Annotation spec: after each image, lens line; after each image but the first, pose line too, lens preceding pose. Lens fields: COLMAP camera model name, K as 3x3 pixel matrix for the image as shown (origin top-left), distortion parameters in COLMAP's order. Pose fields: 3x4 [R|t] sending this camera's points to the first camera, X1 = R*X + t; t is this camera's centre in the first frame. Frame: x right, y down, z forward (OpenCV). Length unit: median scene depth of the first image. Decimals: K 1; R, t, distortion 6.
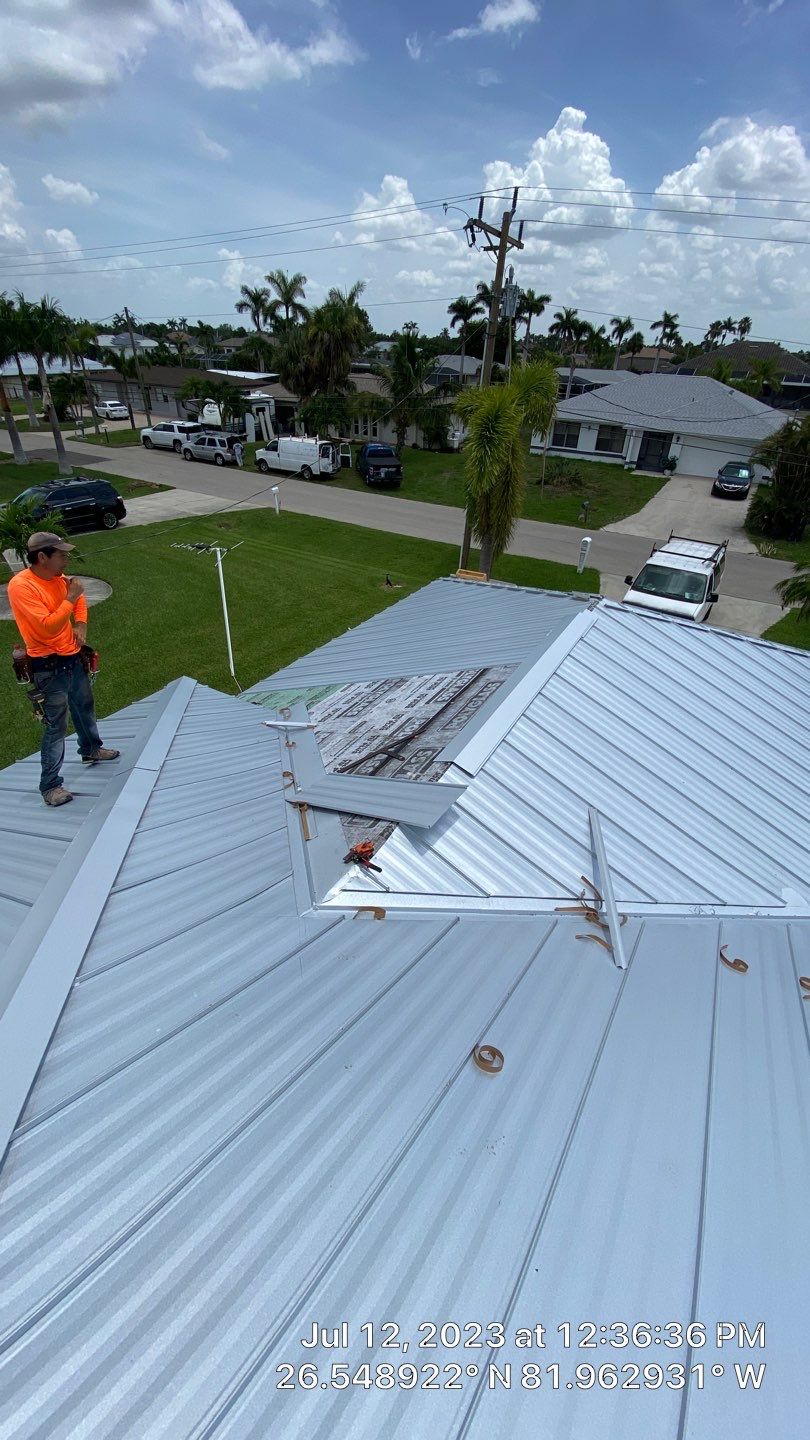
lens RADIAL K [[588.4, 0, 407.2], [0, 588.4, 726.1], [0, 0, 1]] dist [-0.002665, -0.011077]
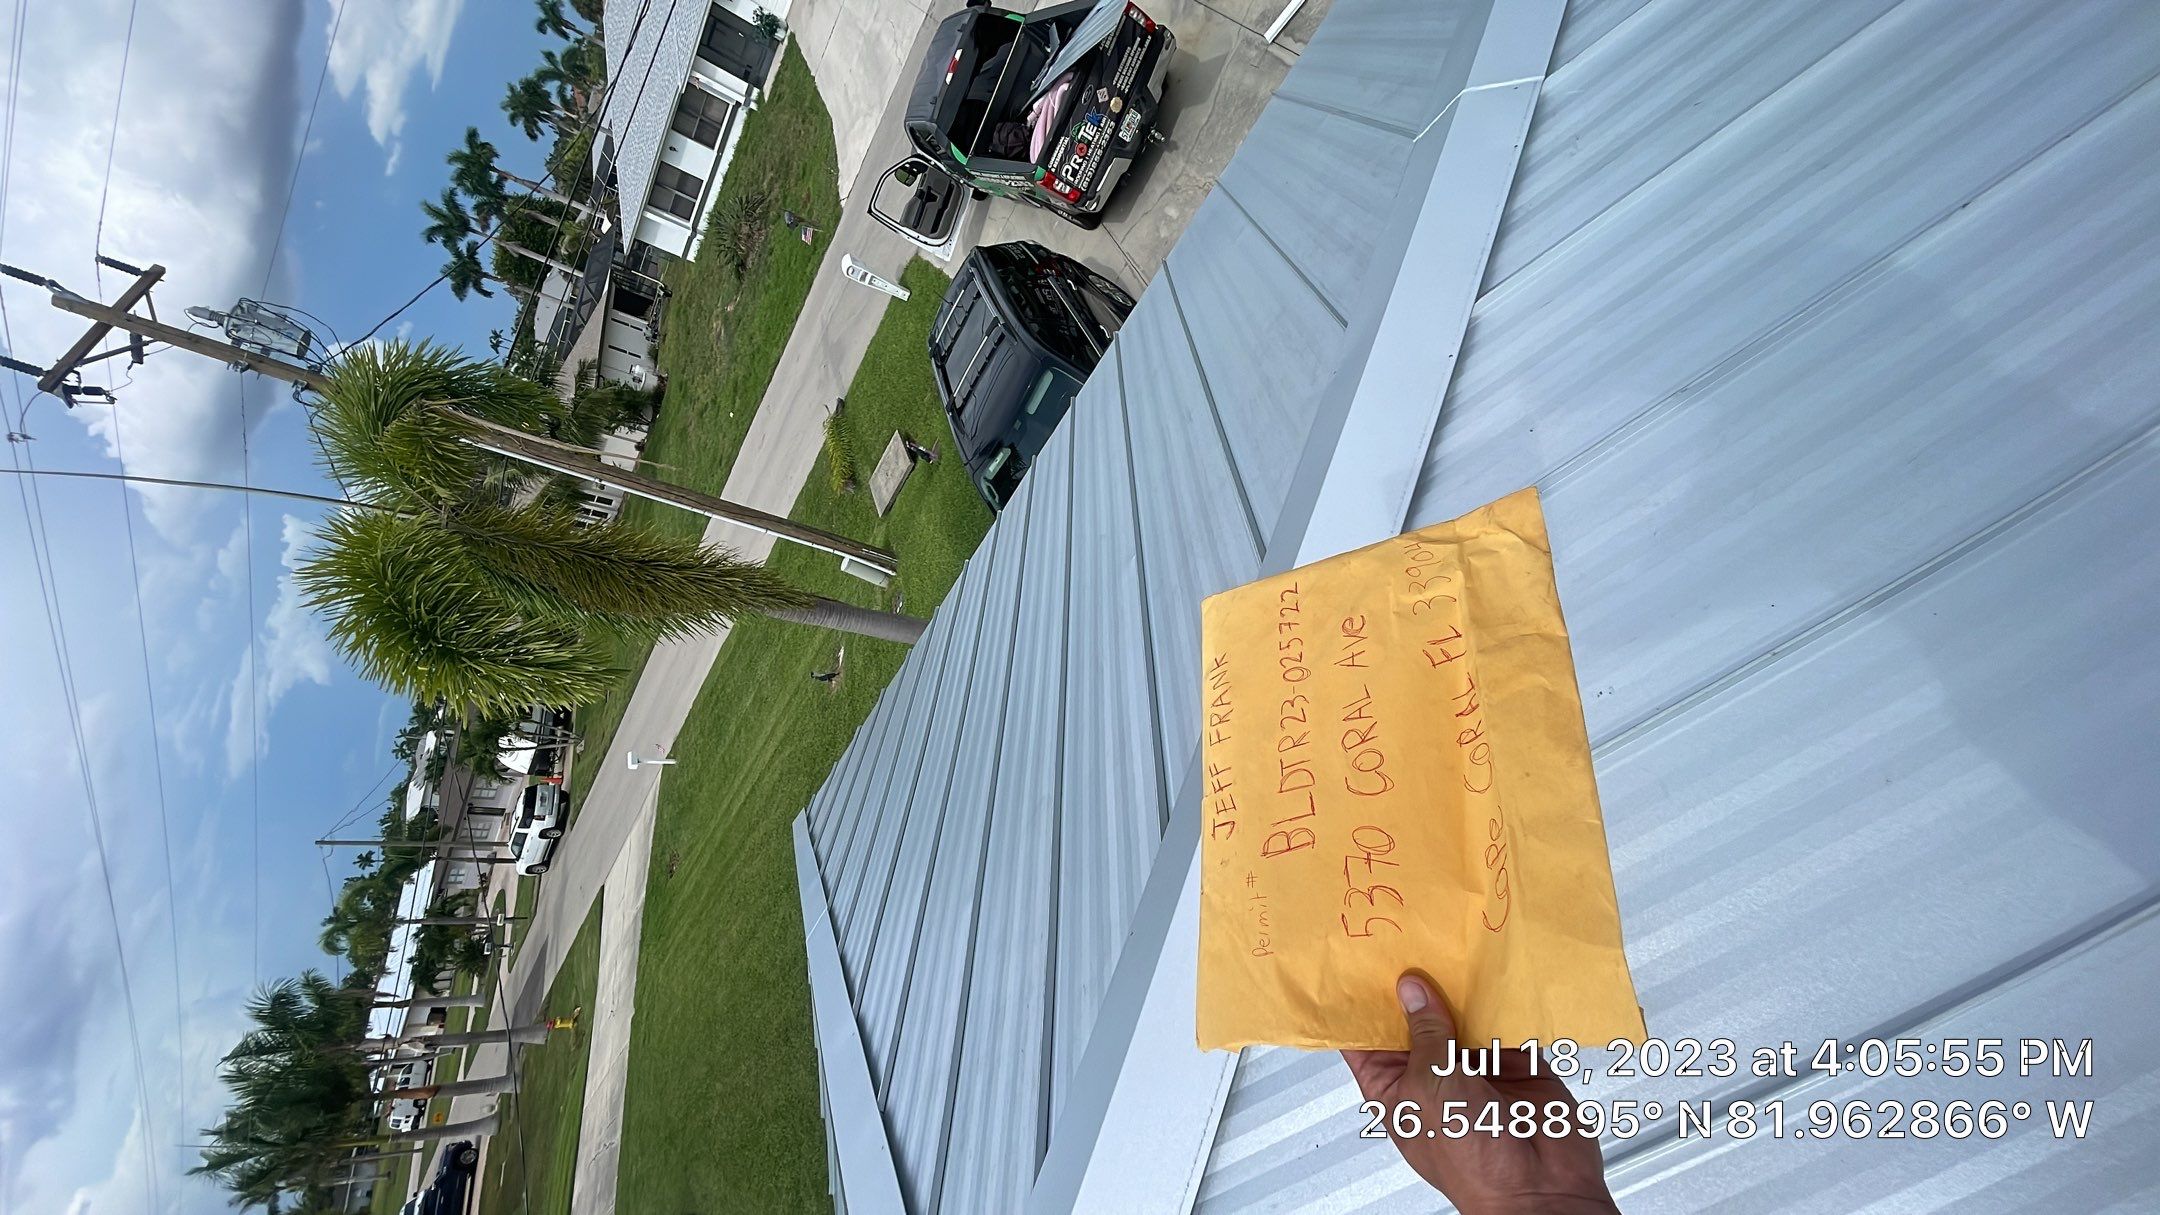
lens RADIAL K [[836.7, 0, 1079.1], [0, 836.7, 615.3], [0, 0, 1]] dist [0.001186, -0.011964]
pose [[0.282971, -0.951788, -0.118436, 0.123249], [0.959062, 0.279334, 0.046611, -0.058352], [-0.011281, -0.126777, 0.991867, 0.192136]]
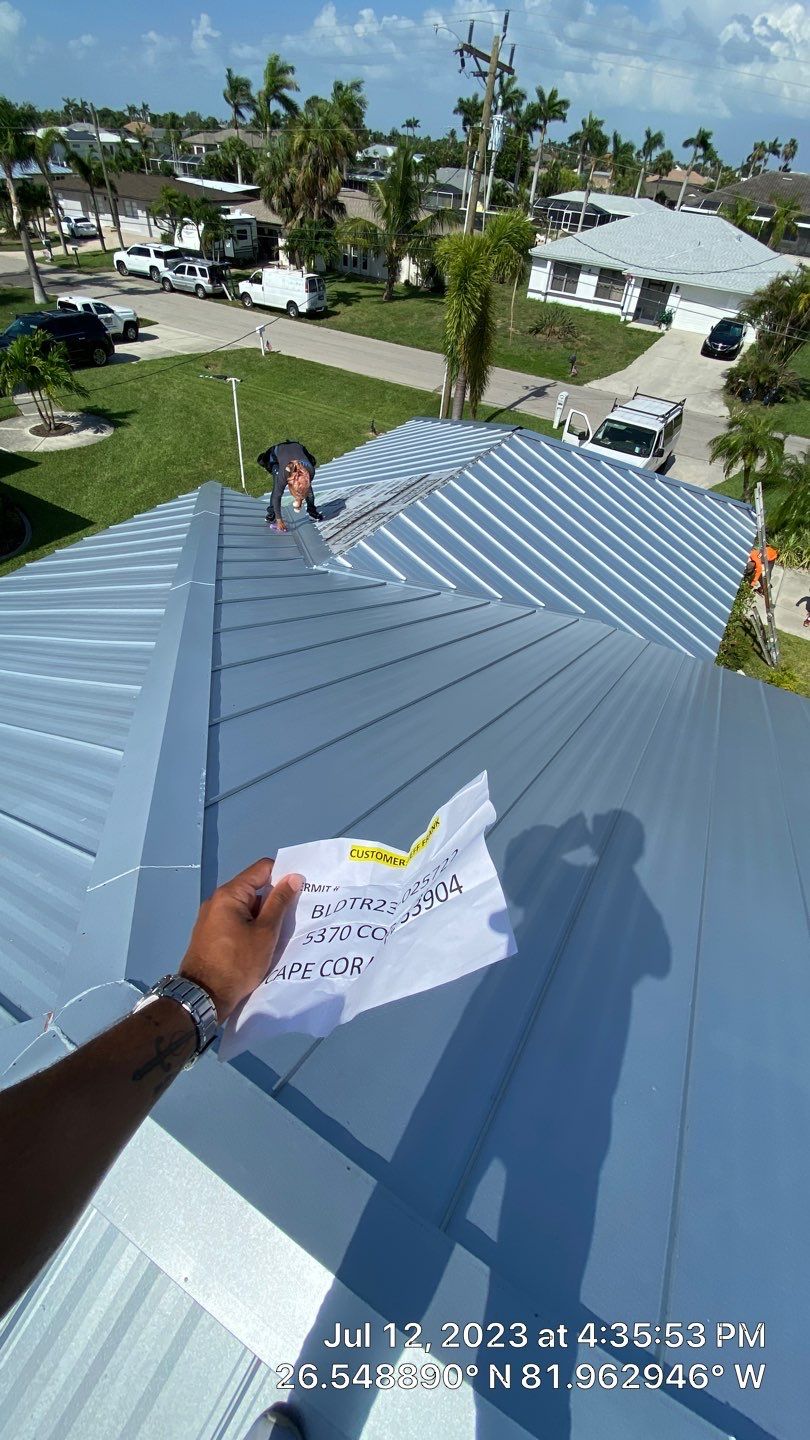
lens RADIAL K [[588.4, 0, 405.8], [0, 588.4, 723.7], [0, 0, 1]] dist [-0.002665, -0.011077]
pose [[0.999344, 0.027069, 0.024067, 0.012397], [-0.031393, 0.978731, 0.202730, 0.040299], [-0.018068, -0.203353, 0.978939, -0.102300]]
